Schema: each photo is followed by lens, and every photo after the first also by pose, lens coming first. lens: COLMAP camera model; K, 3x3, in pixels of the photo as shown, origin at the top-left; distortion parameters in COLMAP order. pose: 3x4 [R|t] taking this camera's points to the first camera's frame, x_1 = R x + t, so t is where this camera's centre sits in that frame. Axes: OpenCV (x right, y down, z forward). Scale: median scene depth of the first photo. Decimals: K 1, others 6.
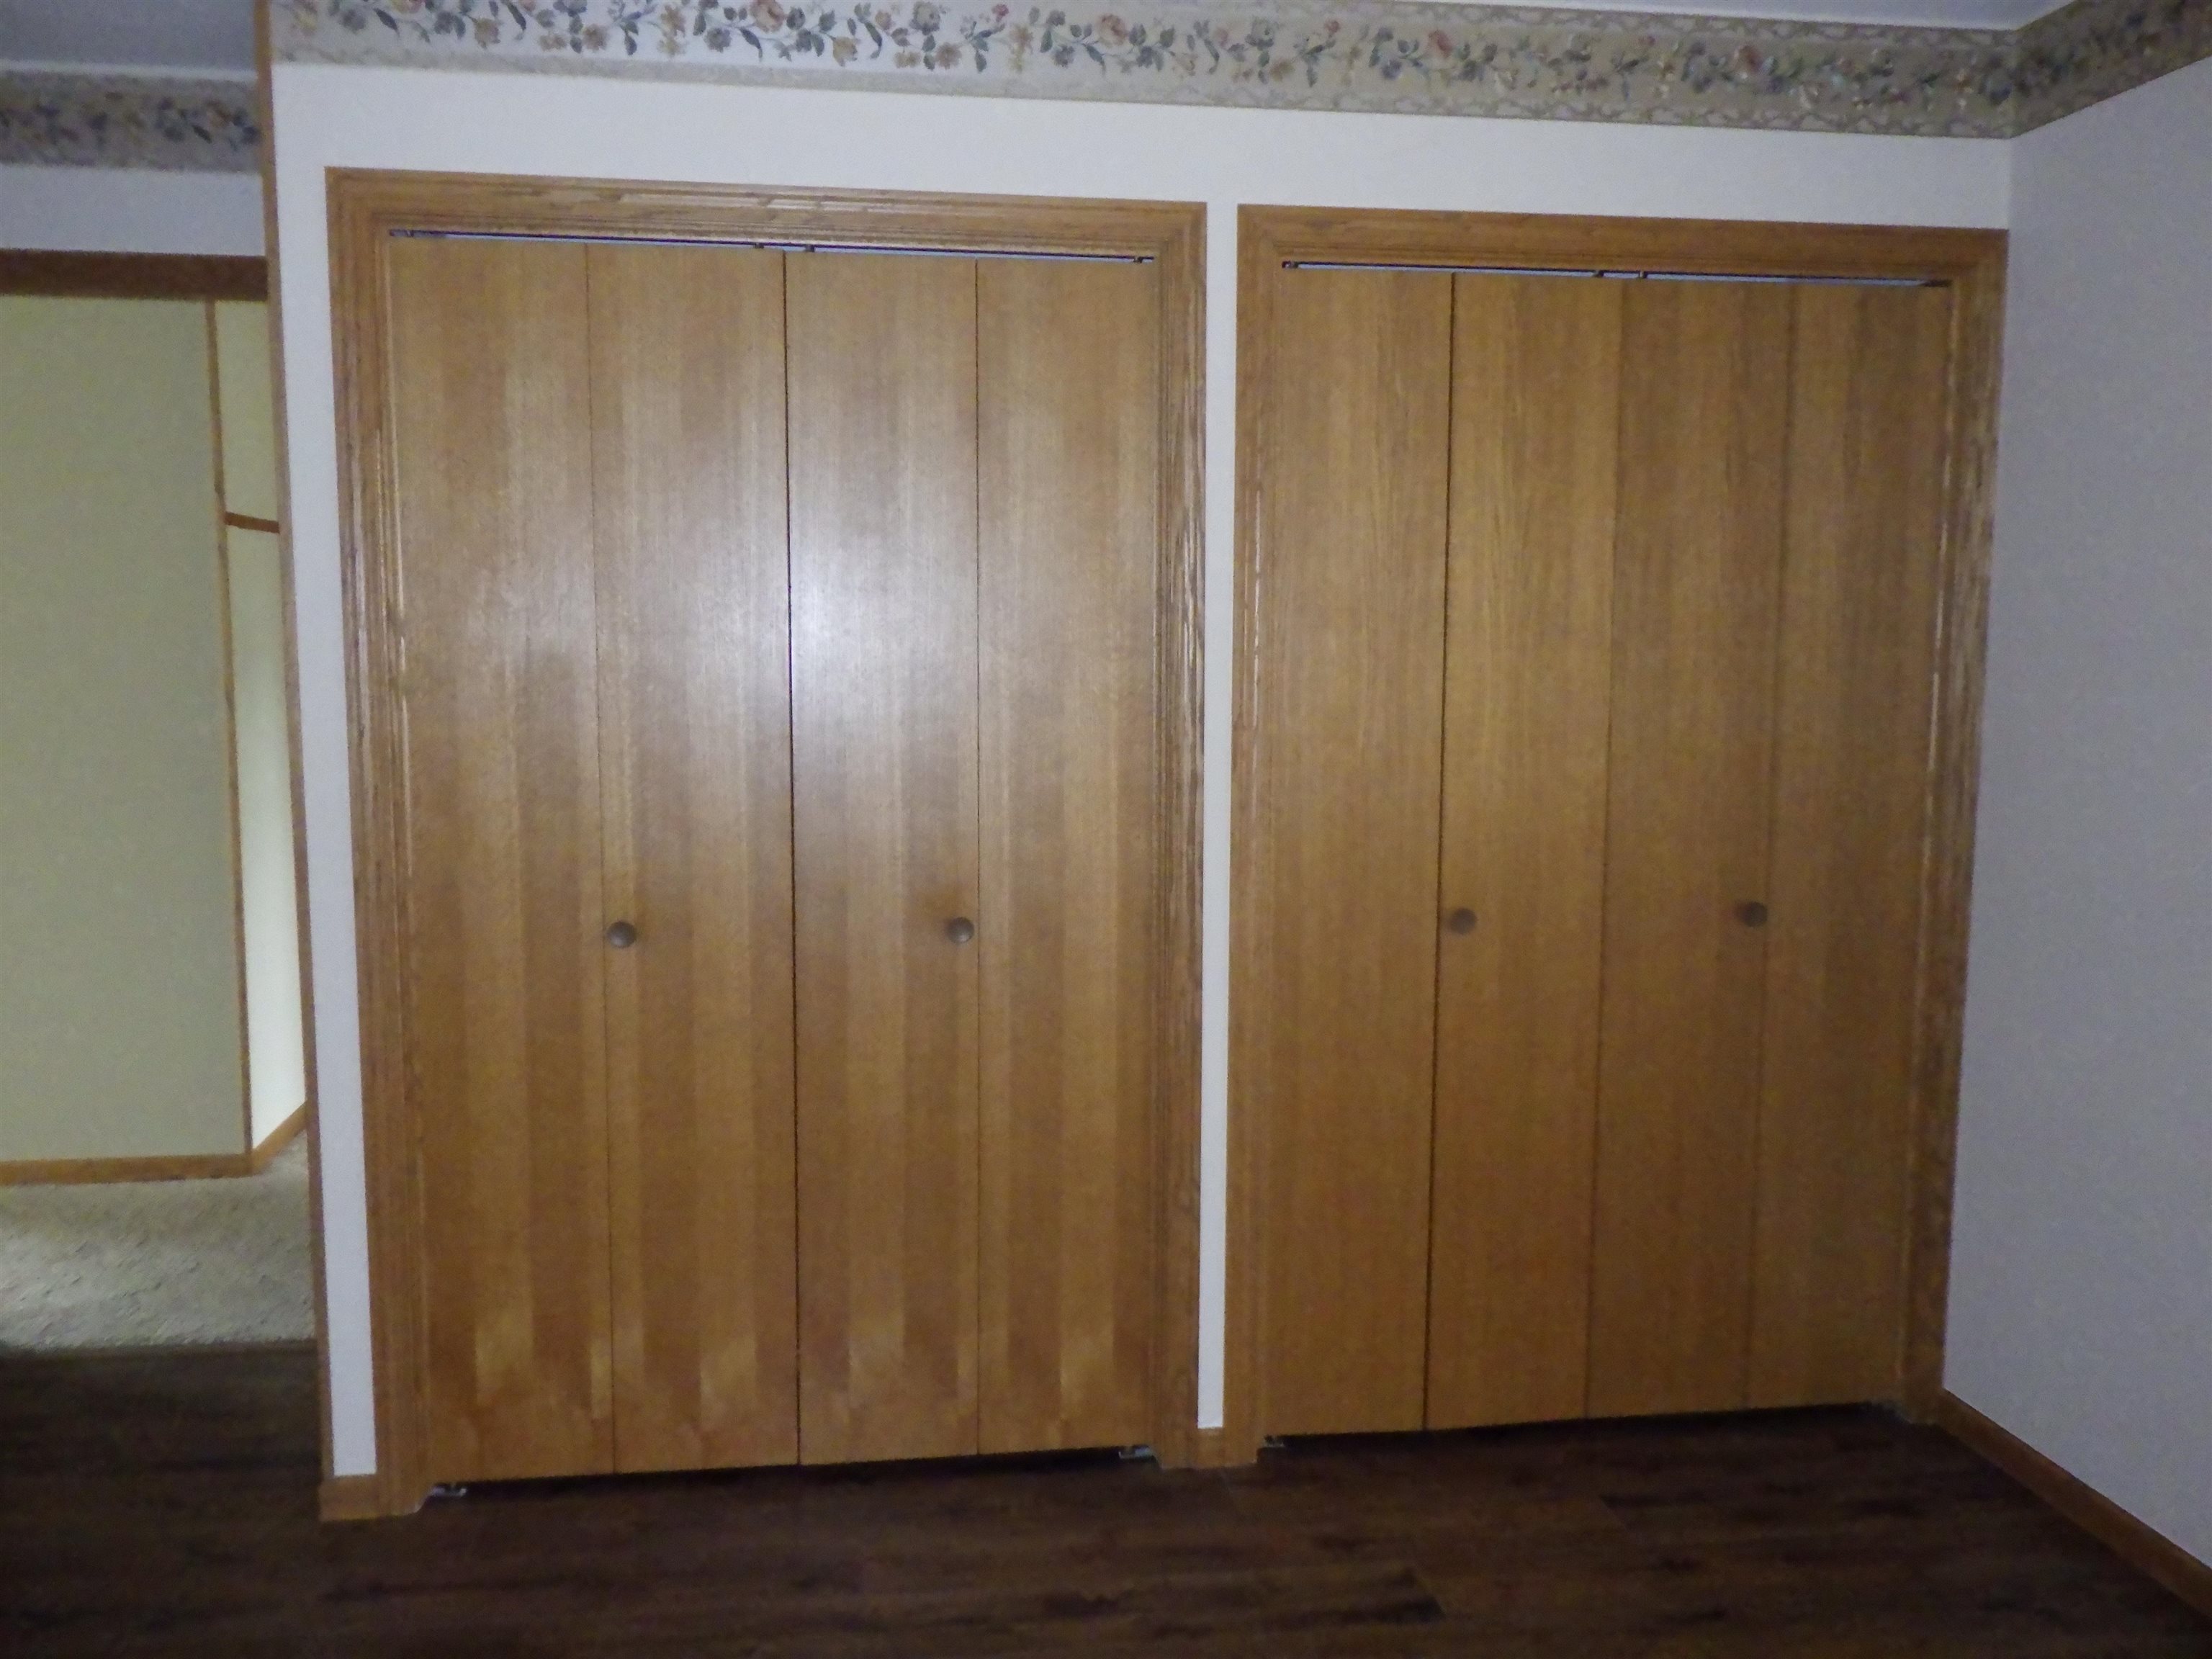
lens RADIAL K [[1979.9, 0, 1106.3], [0, 1979.9, 827.5], [0, 0, 1]] dist [-0.007439, 0.013190]
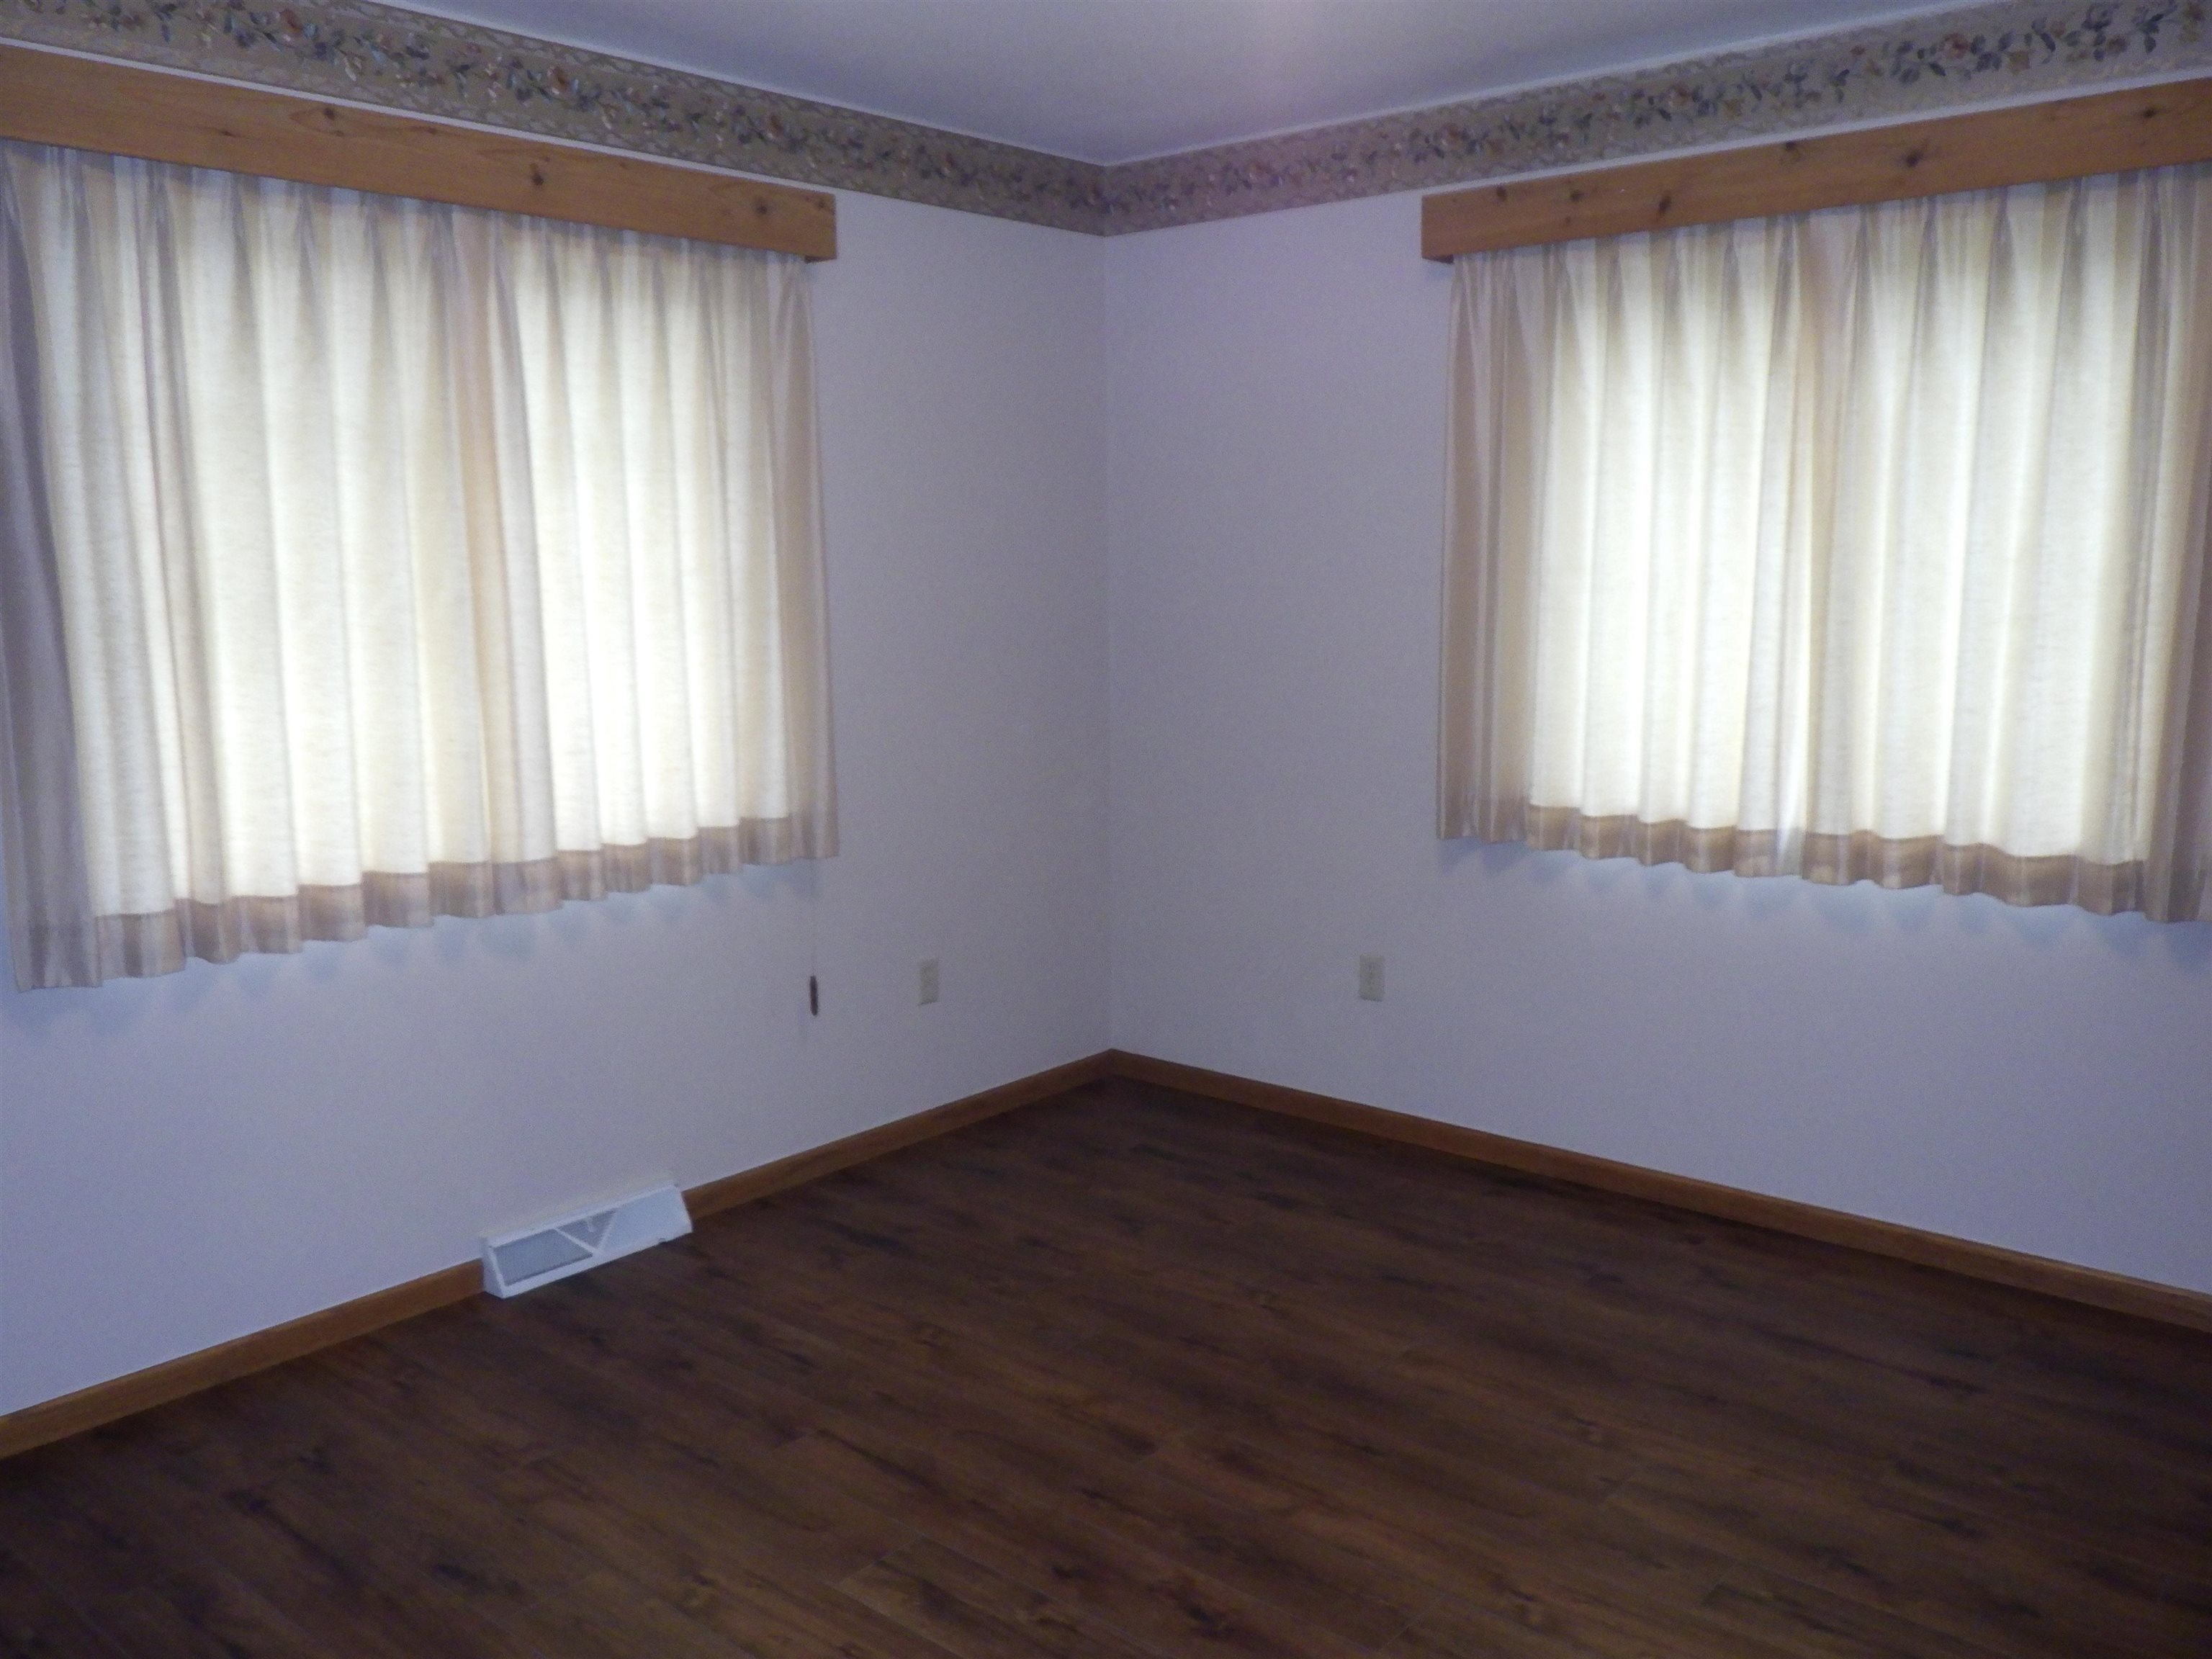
lens RADIAL K [[1817.2, 0, 1105.7], [0, 1817.2, 824.9], [0, 0, 1]] dist [-0.004731, 0.005777]
pose [[0.754277, -0.113498, 0.646672, -0.178323], [0.088024, 0.993534, 0.071705, 0.003828], [-0.650629, 0.002838, 0.759390, -0.030519]]
